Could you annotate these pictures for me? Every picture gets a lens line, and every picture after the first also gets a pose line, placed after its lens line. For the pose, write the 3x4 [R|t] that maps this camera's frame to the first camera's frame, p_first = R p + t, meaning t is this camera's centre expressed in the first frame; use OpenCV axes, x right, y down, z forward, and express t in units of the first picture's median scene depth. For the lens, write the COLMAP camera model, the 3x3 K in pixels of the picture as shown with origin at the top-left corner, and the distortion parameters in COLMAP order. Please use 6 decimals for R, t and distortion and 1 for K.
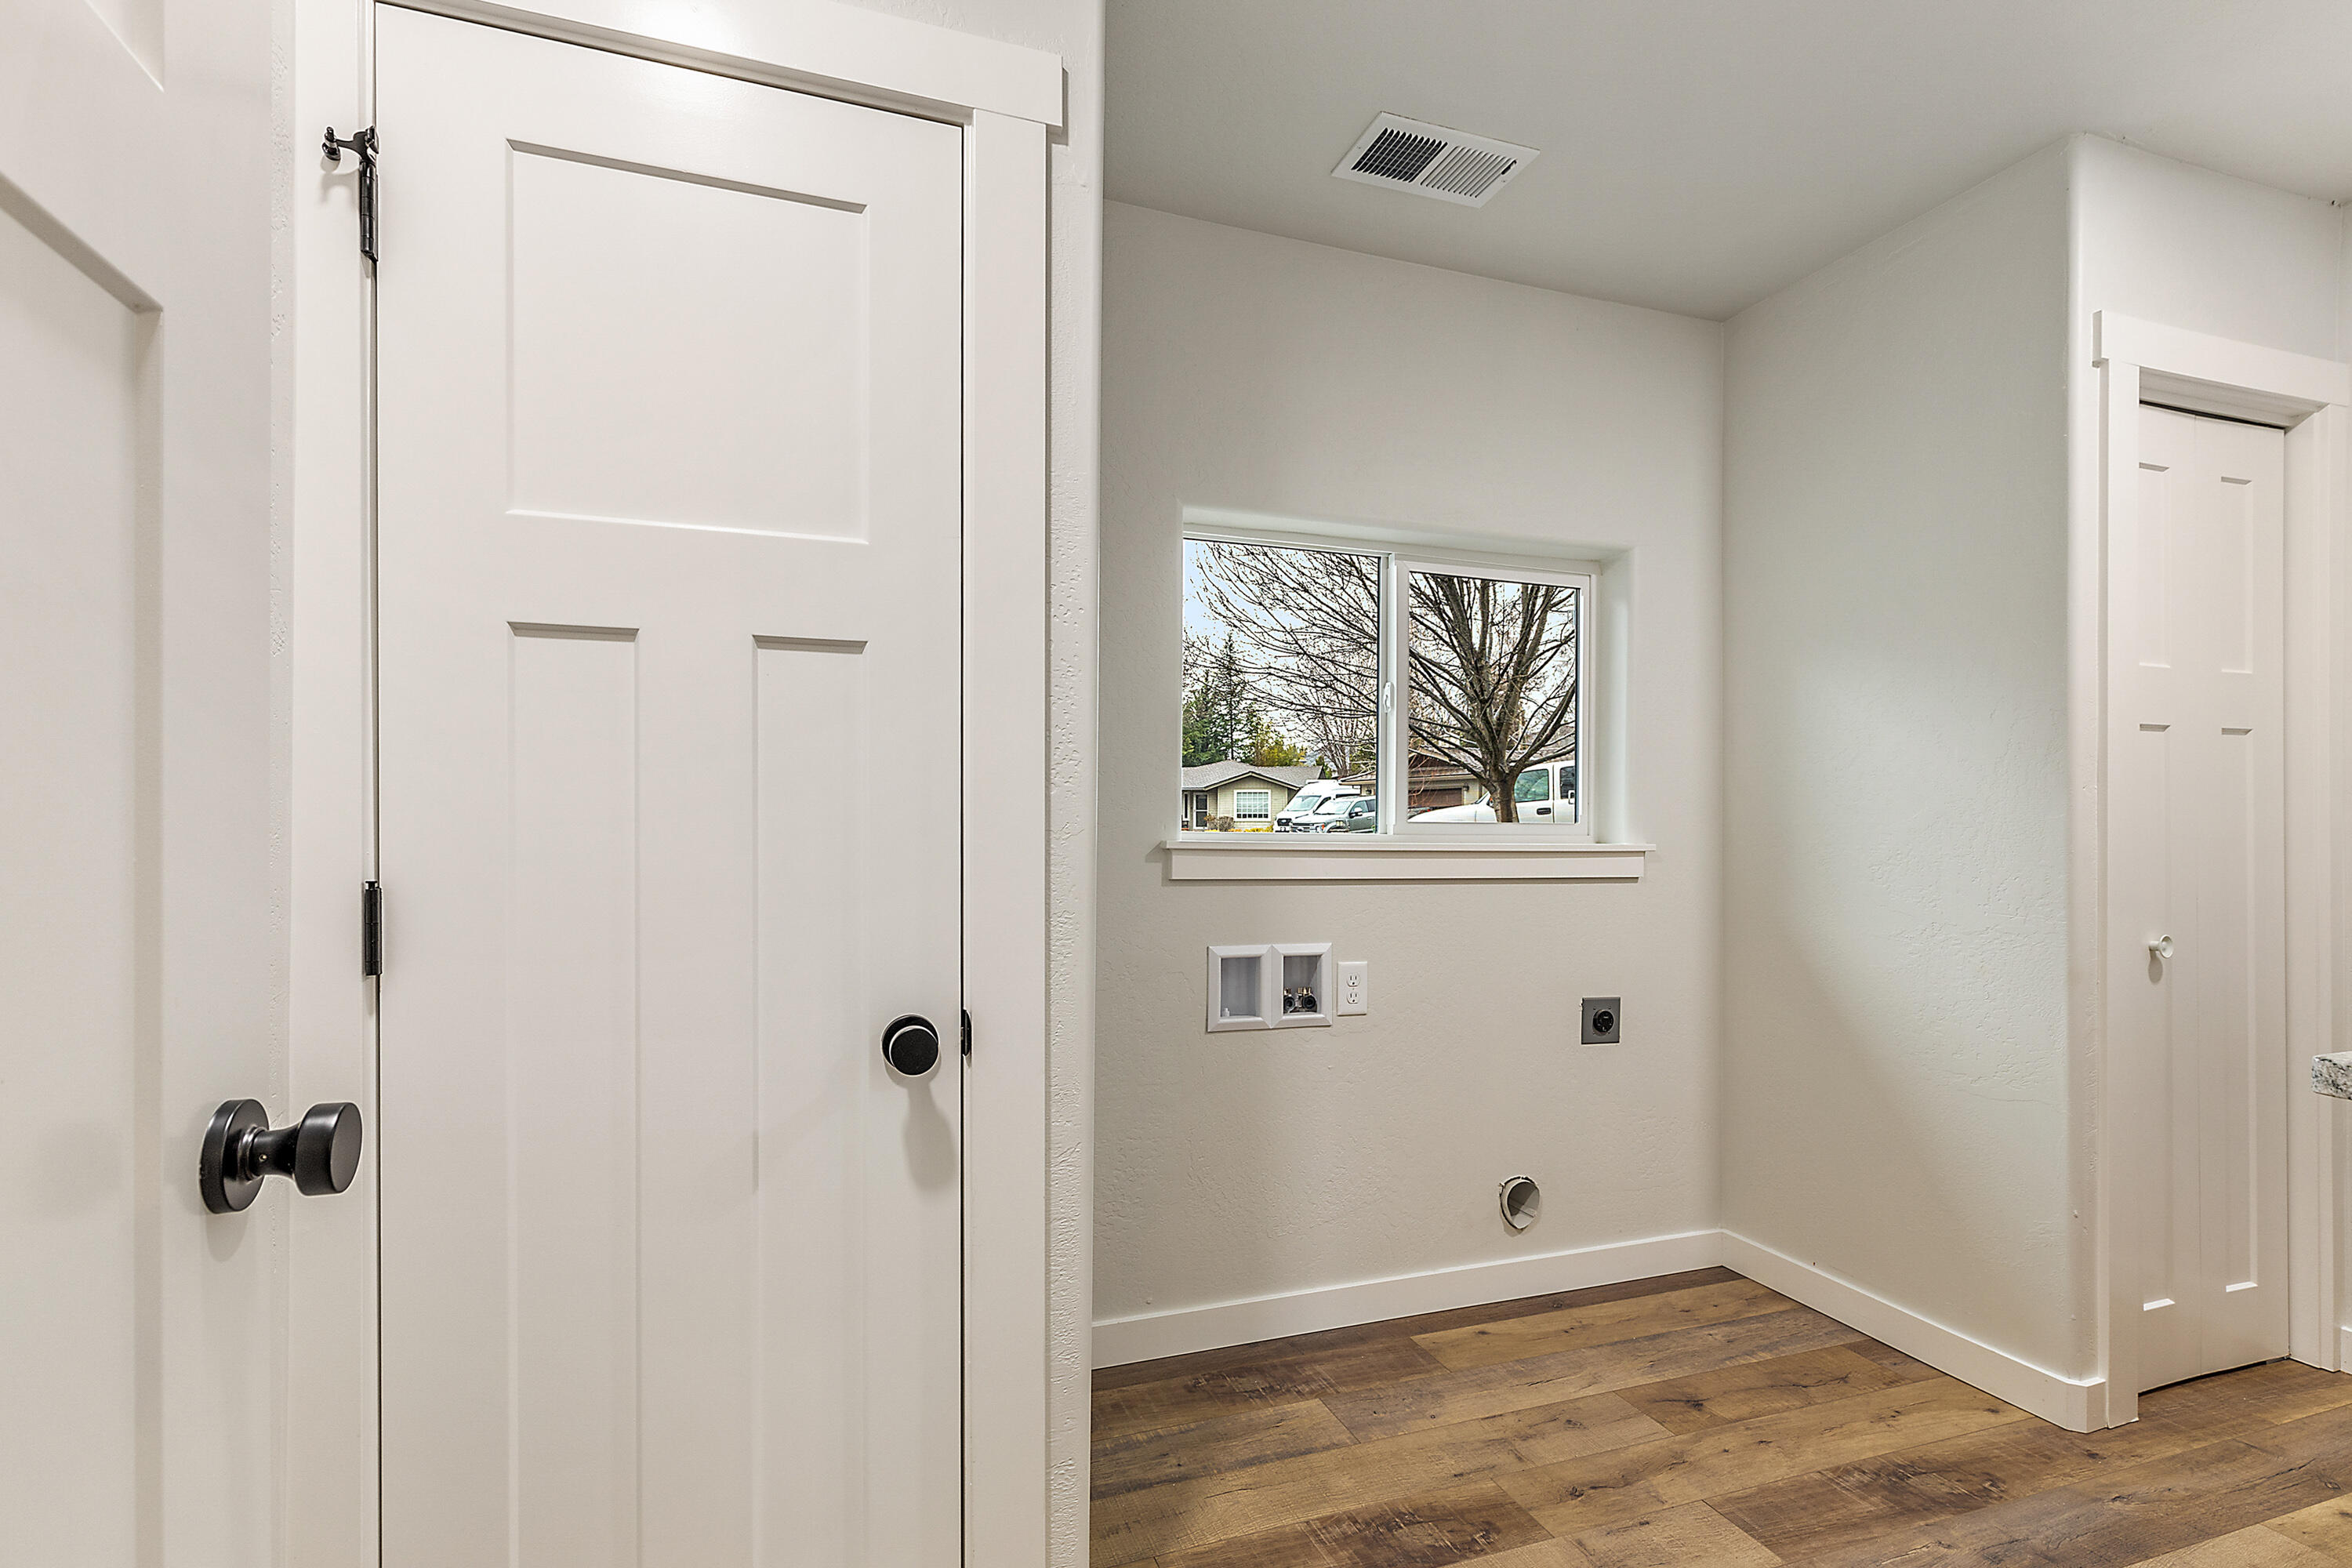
lens RADIAL K [[1112.2, 0, 1181.3], [0, 1112.2, 819.9], [0, 0, 1]] dist [0.003683, 0.000030]
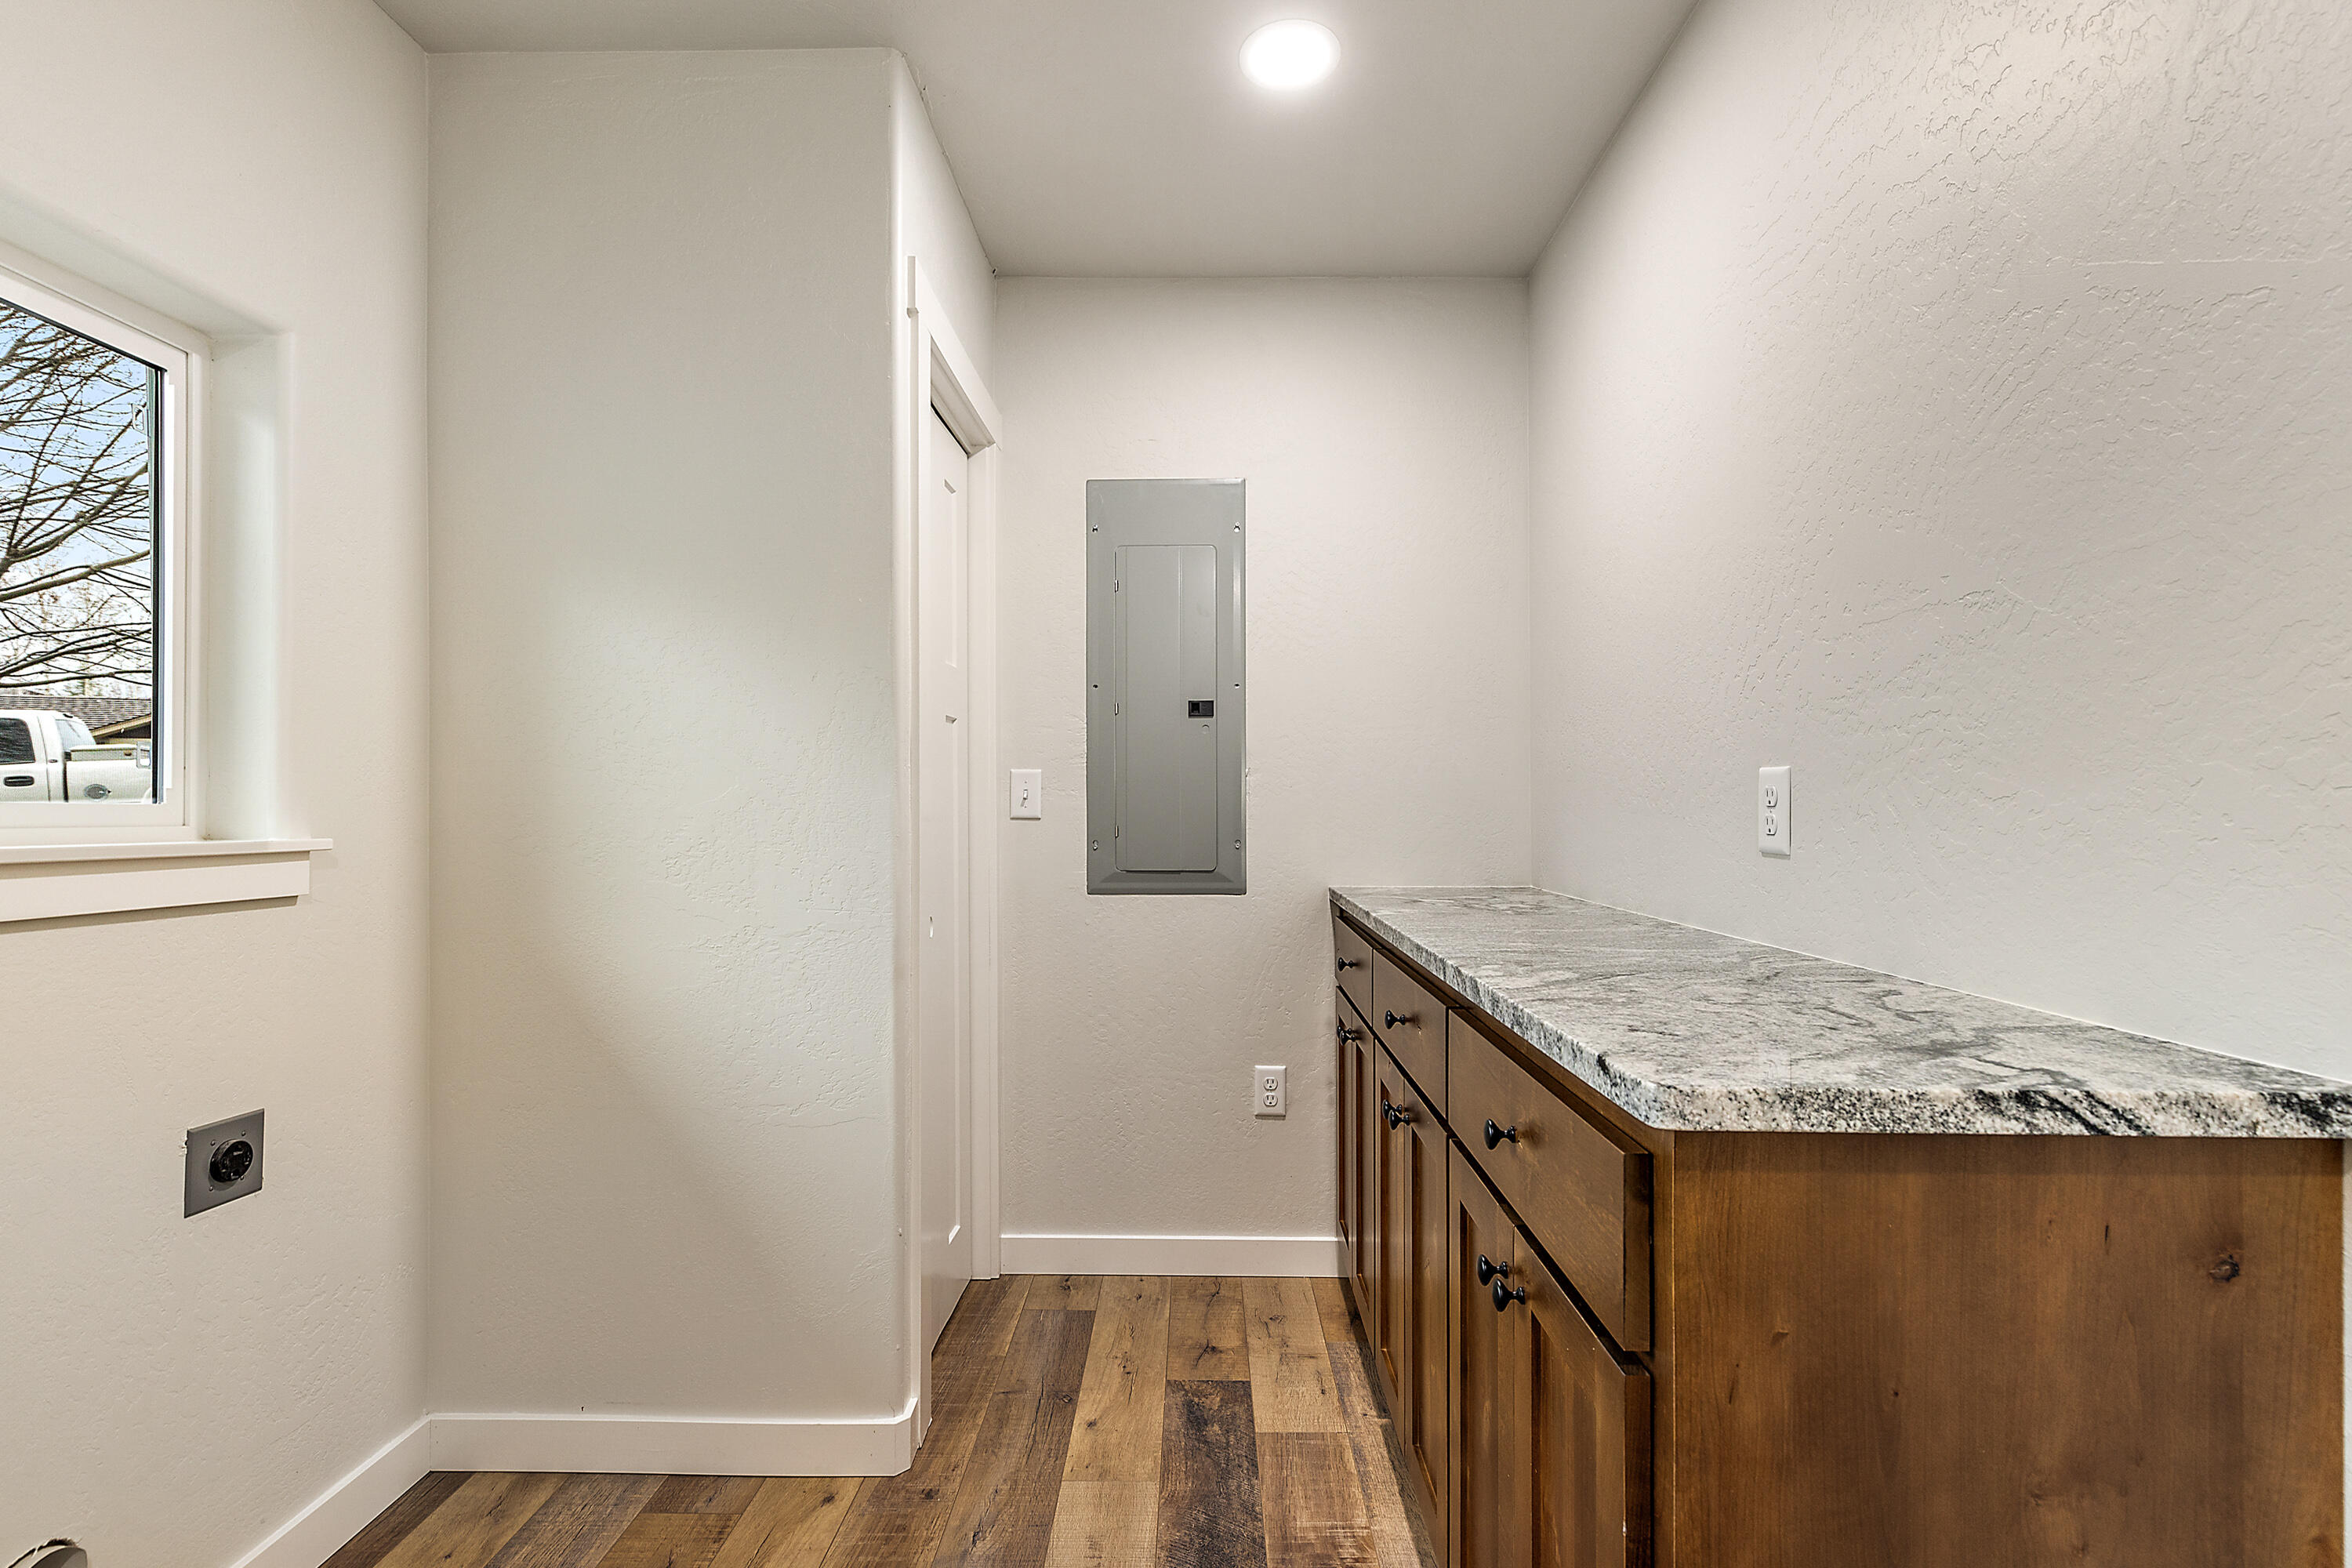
lens RADIAL K [[1075.1, 0, 1173.5], [0, 1075.1, 802.9], [0, 0, 1]] dist [0.001594, 0.000167]
pose [[0.360117, 0.001734, 0.932906, 0.052323], [-0.003675, 0.999993, -0.000440, 0.001464], [-0.932900, -0.003270, 0.360121, 0.401272]]
